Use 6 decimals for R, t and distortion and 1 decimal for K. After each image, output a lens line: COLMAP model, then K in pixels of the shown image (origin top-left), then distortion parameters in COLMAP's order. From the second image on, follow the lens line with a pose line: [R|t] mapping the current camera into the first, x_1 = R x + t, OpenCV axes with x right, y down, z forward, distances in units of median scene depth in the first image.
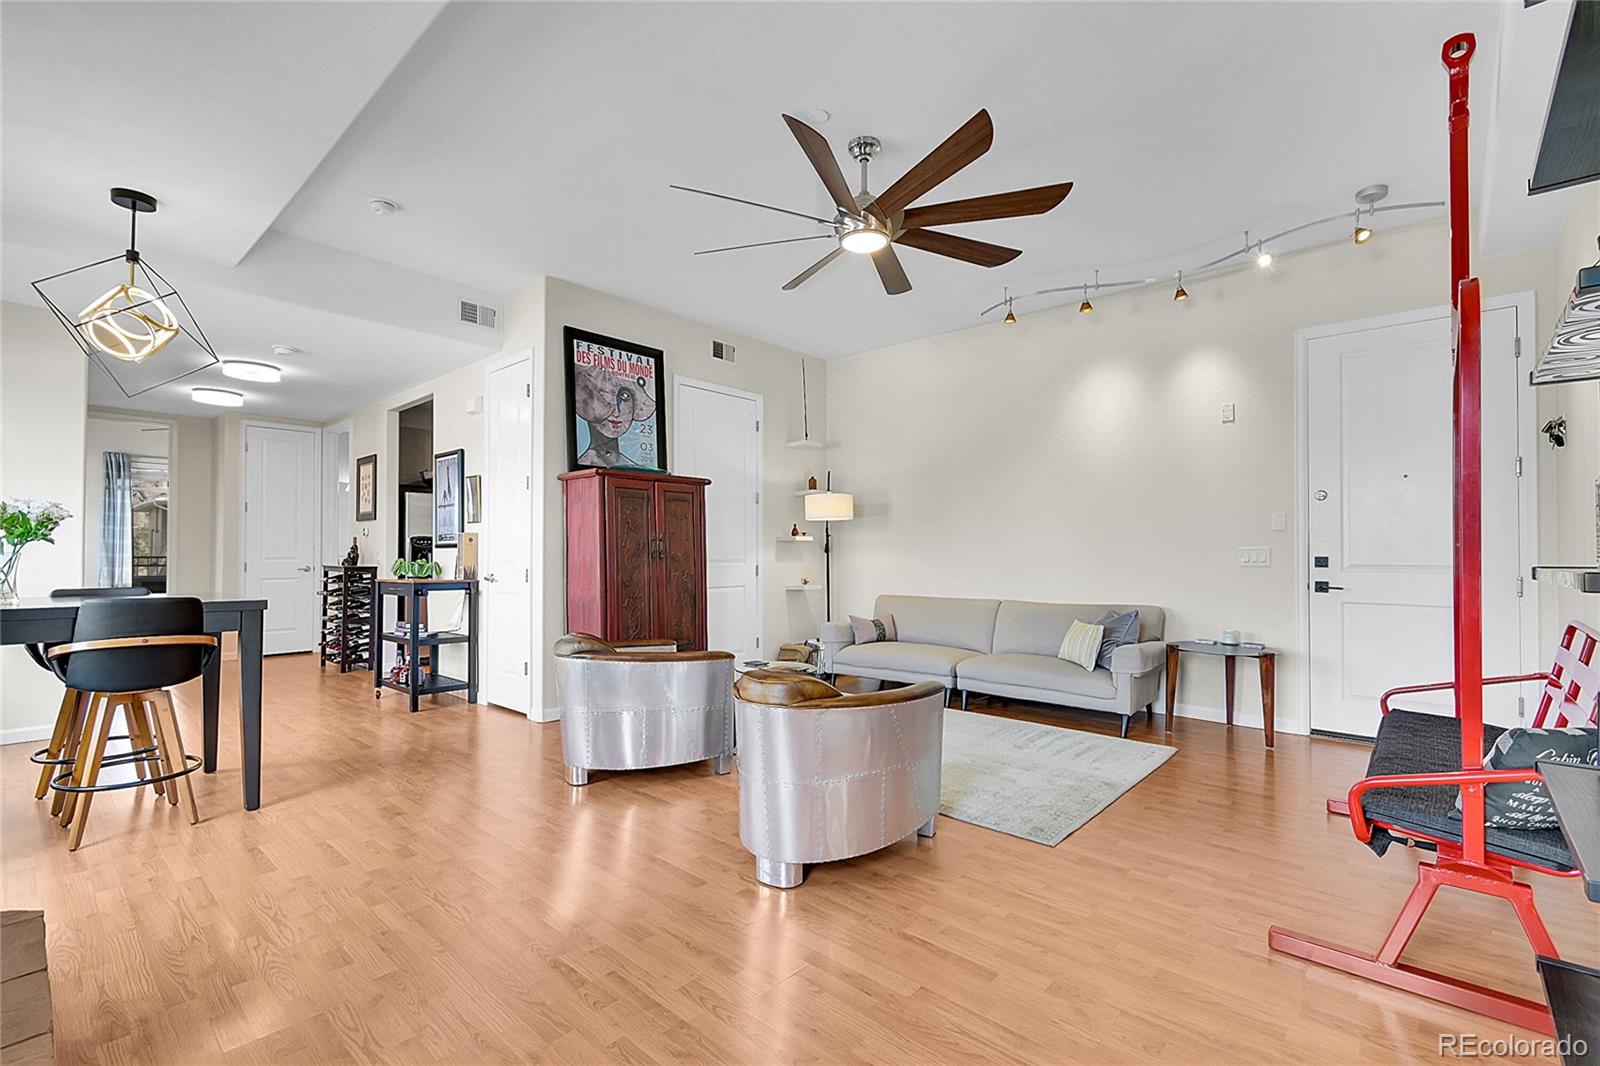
lens RADIAL K [[700.3, 0, 801.7], [0, 700.3, 539.3], [0, 0, 1]] dist [-0.000001, 0.000008]
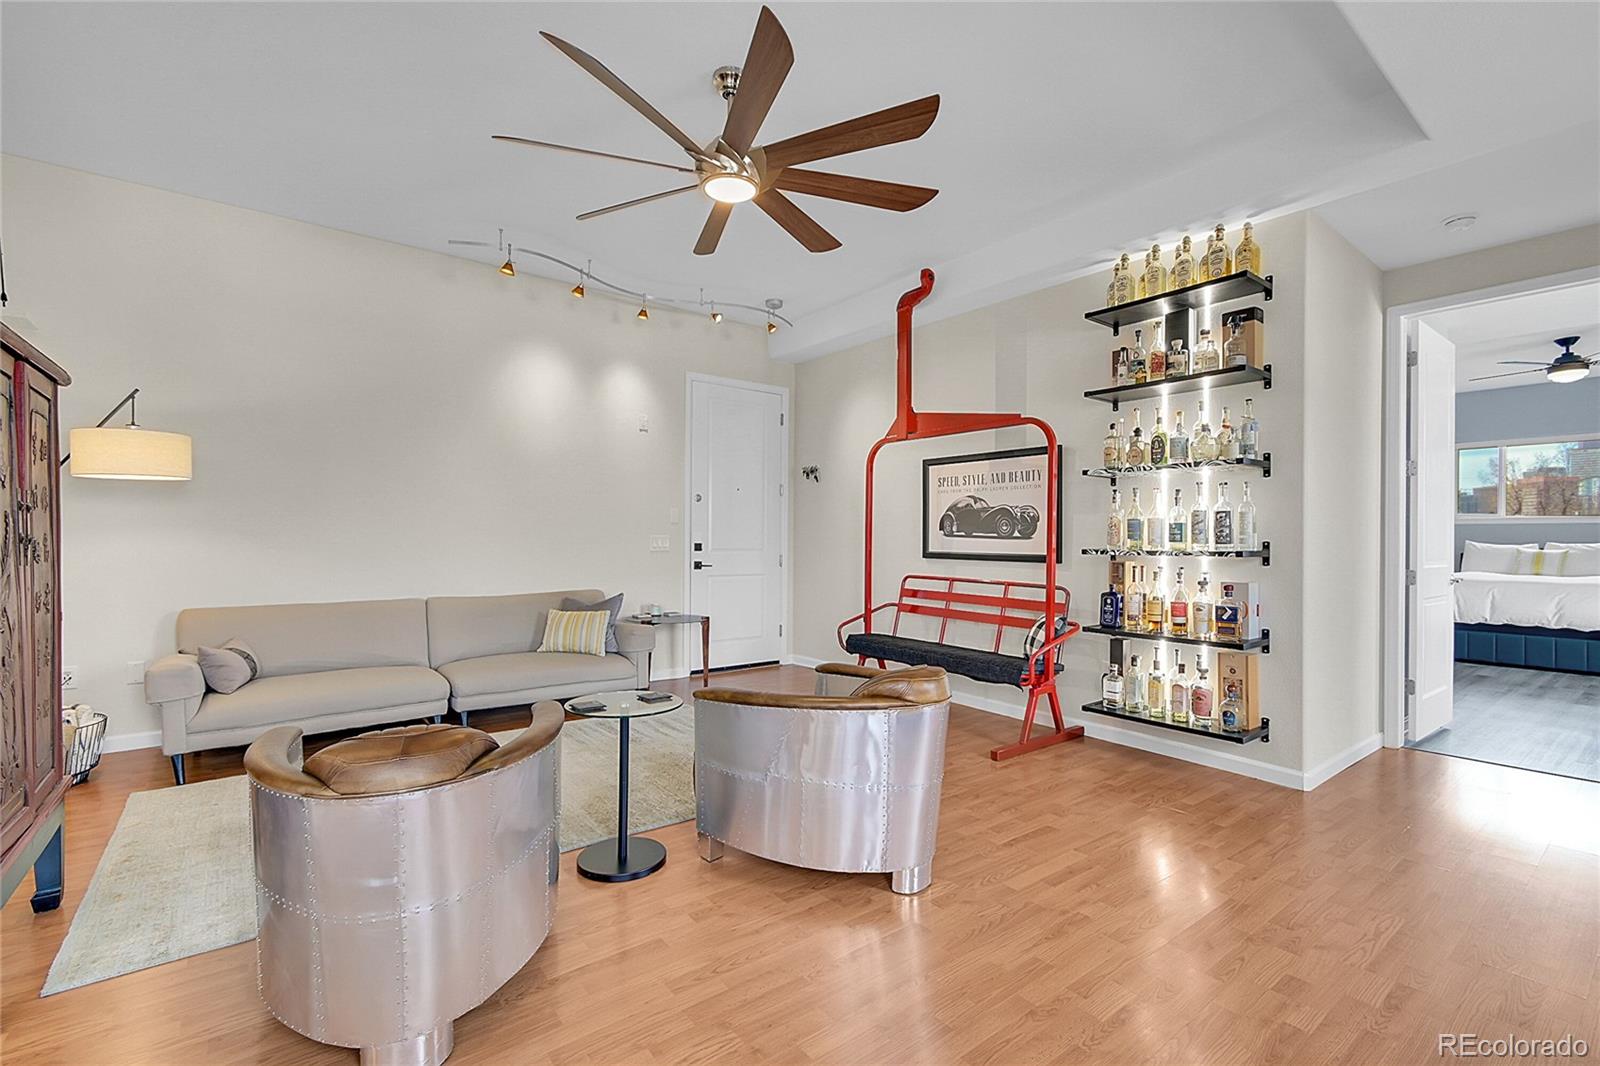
lens RADIAL K [[700.3, 0, 801.7], [0, 700.3, 539.3], [0, 0, 1]] dist [-0.000001, 0.000008]
pose [[0.178946, 0.001531, 0.983858, -0.550757], [-0.023505, 0.999720, 0.002720, 0.008688], [-0.983578, -0.023612, 0.178932, 0.545552]]
